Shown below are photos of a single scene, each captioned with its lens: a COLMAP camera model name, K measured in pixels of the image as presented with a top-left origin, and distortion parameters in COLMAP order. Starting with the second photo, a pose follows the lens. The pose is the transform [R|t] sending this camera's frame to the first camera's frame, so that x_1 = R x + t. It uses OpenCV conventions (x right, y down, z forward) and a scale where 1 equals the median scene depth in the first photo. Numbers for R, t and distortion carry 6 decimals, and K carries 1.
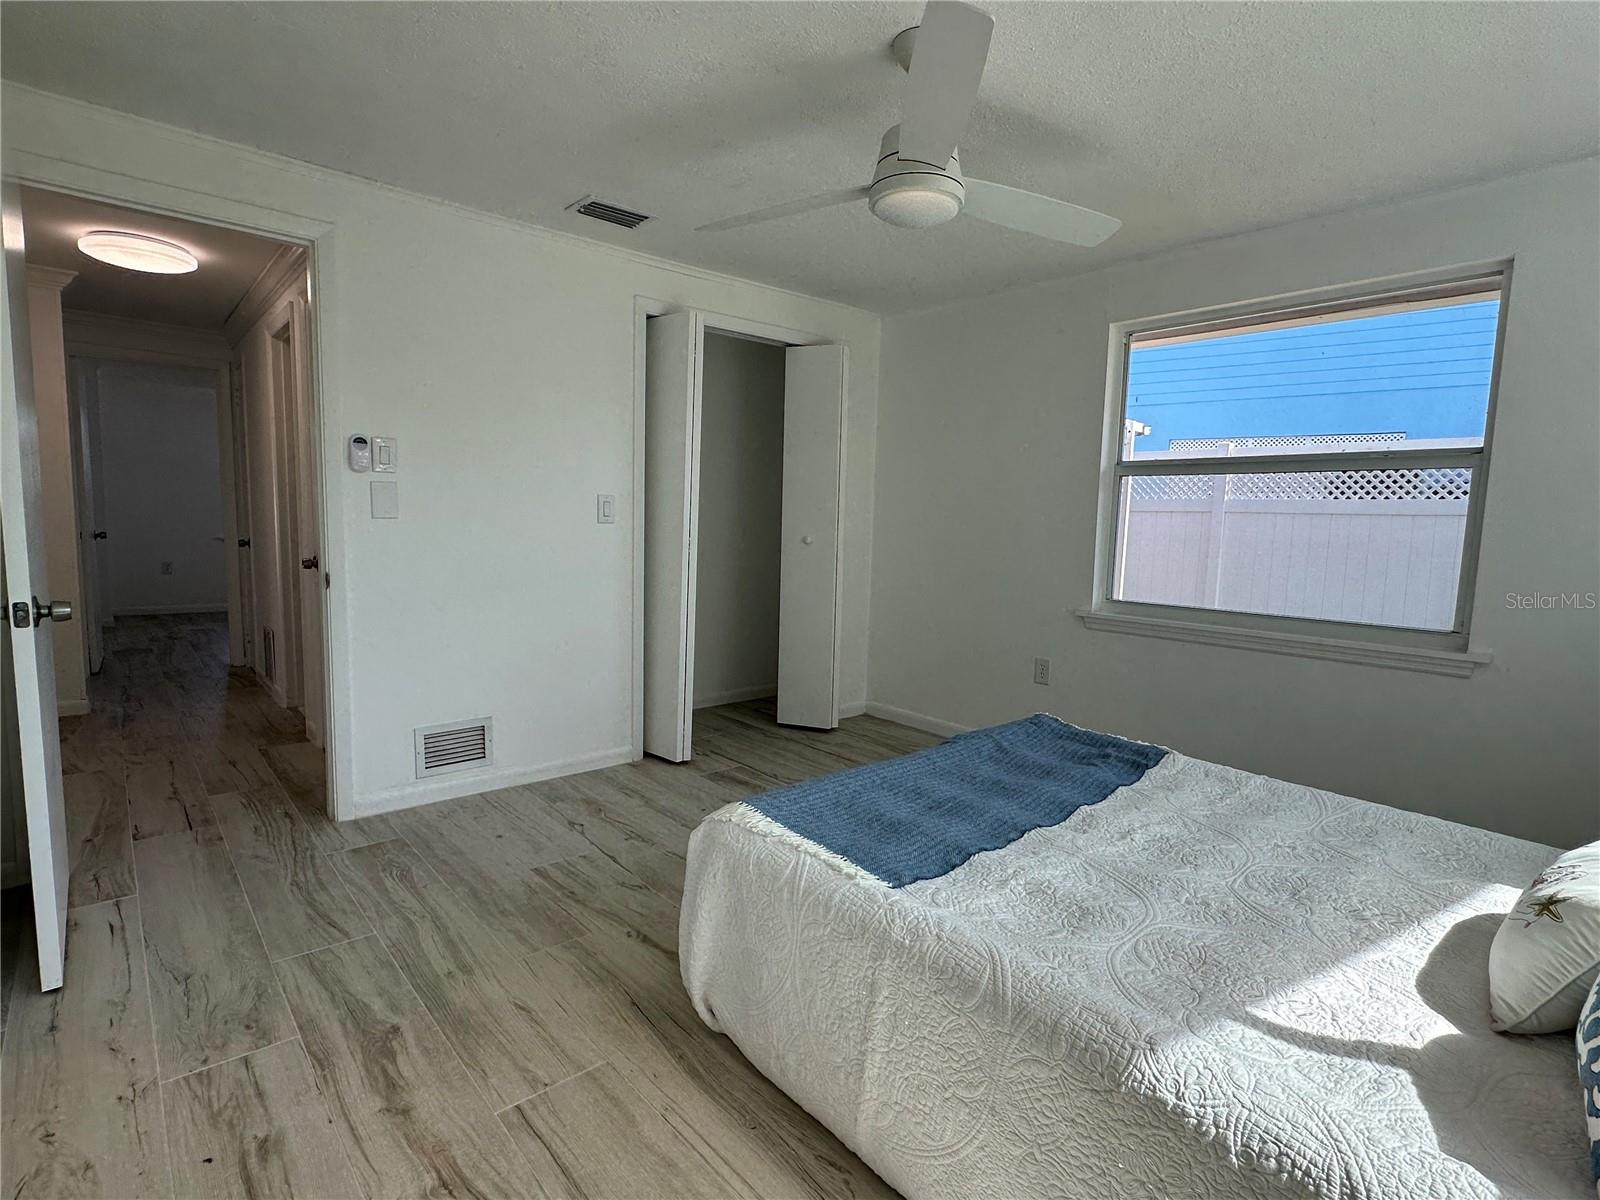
lens RADIAL K [[794.2, 0, 800.0], [0, 794.2, 600.0], [0, 0, 1]] dist [-0.003273, 0.000059]
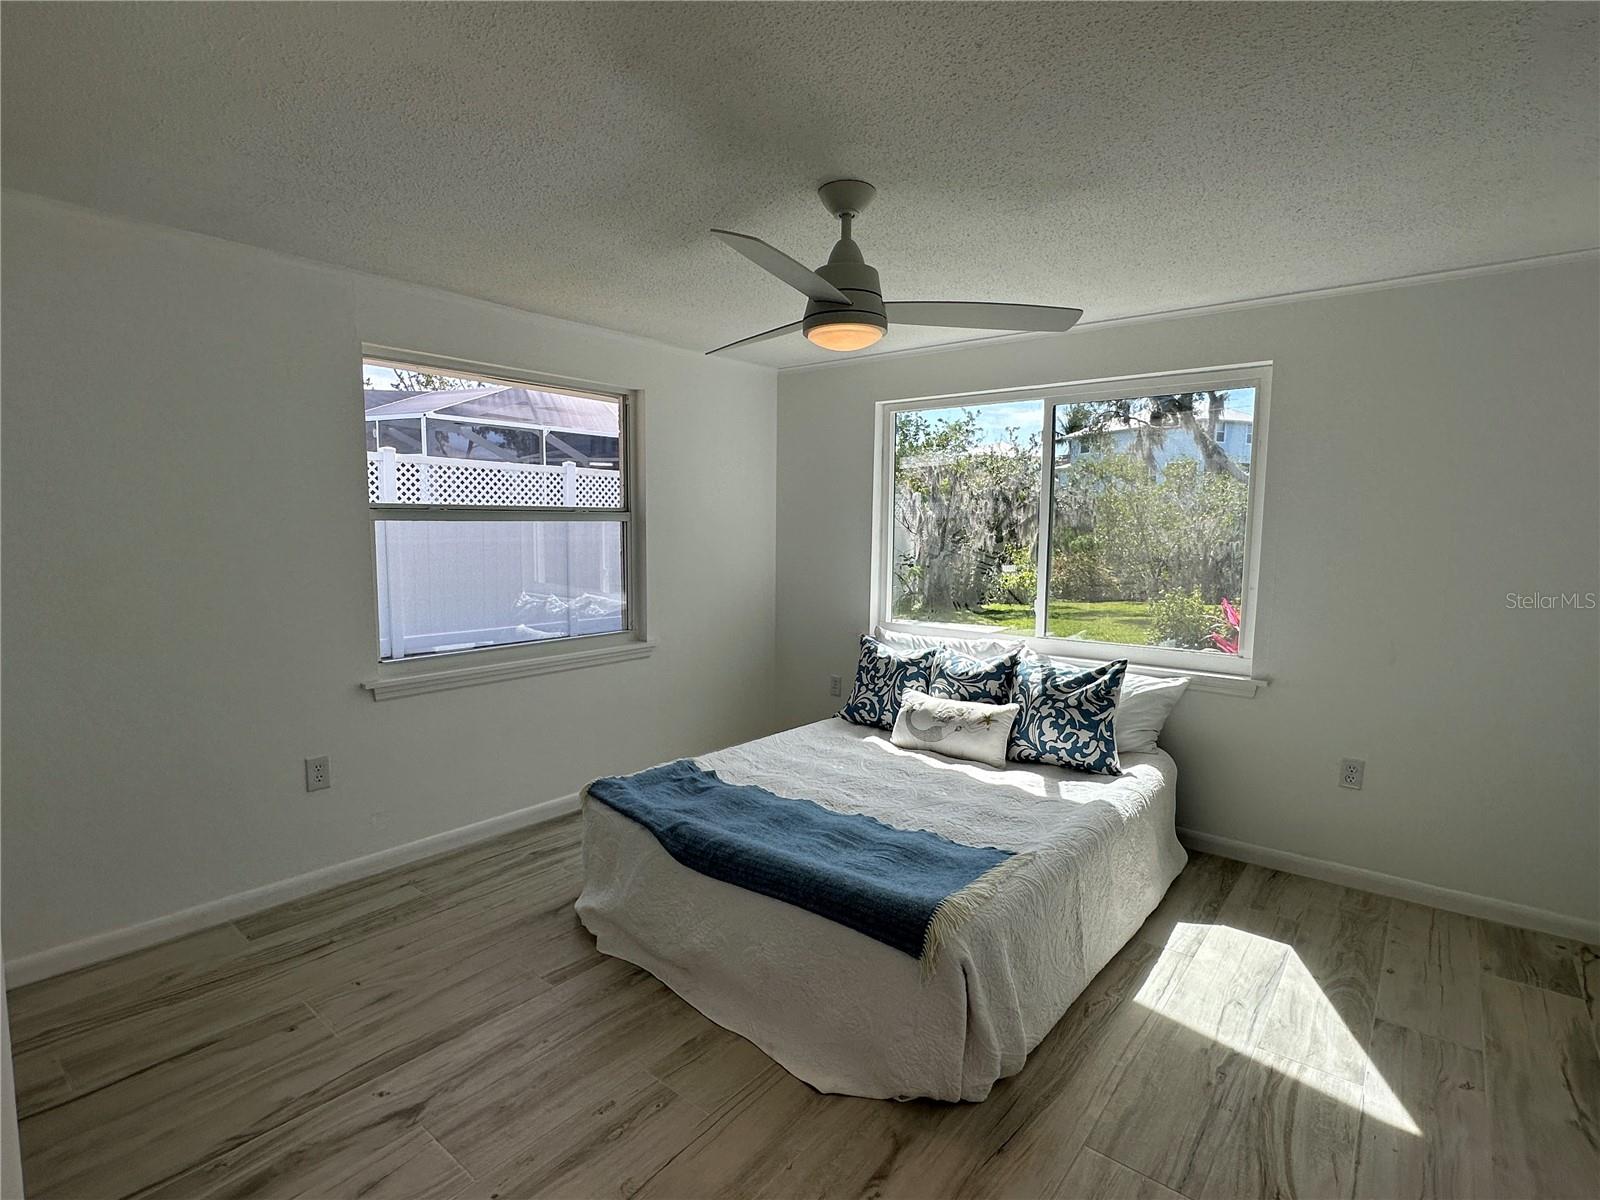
lens RADIAL K [[794.2, 0, 800.0], [0, 794.2, 600.0], [0, 0, 1]] dist [-0.003273, 0.000059]
pose [[-0.159602, -0.131460, 0.978389, -0.816330], [0.080963, 0.986012, 0.145691, -0.244124], [-0.983856, 0.102466, -0.146726, 1.050096]]
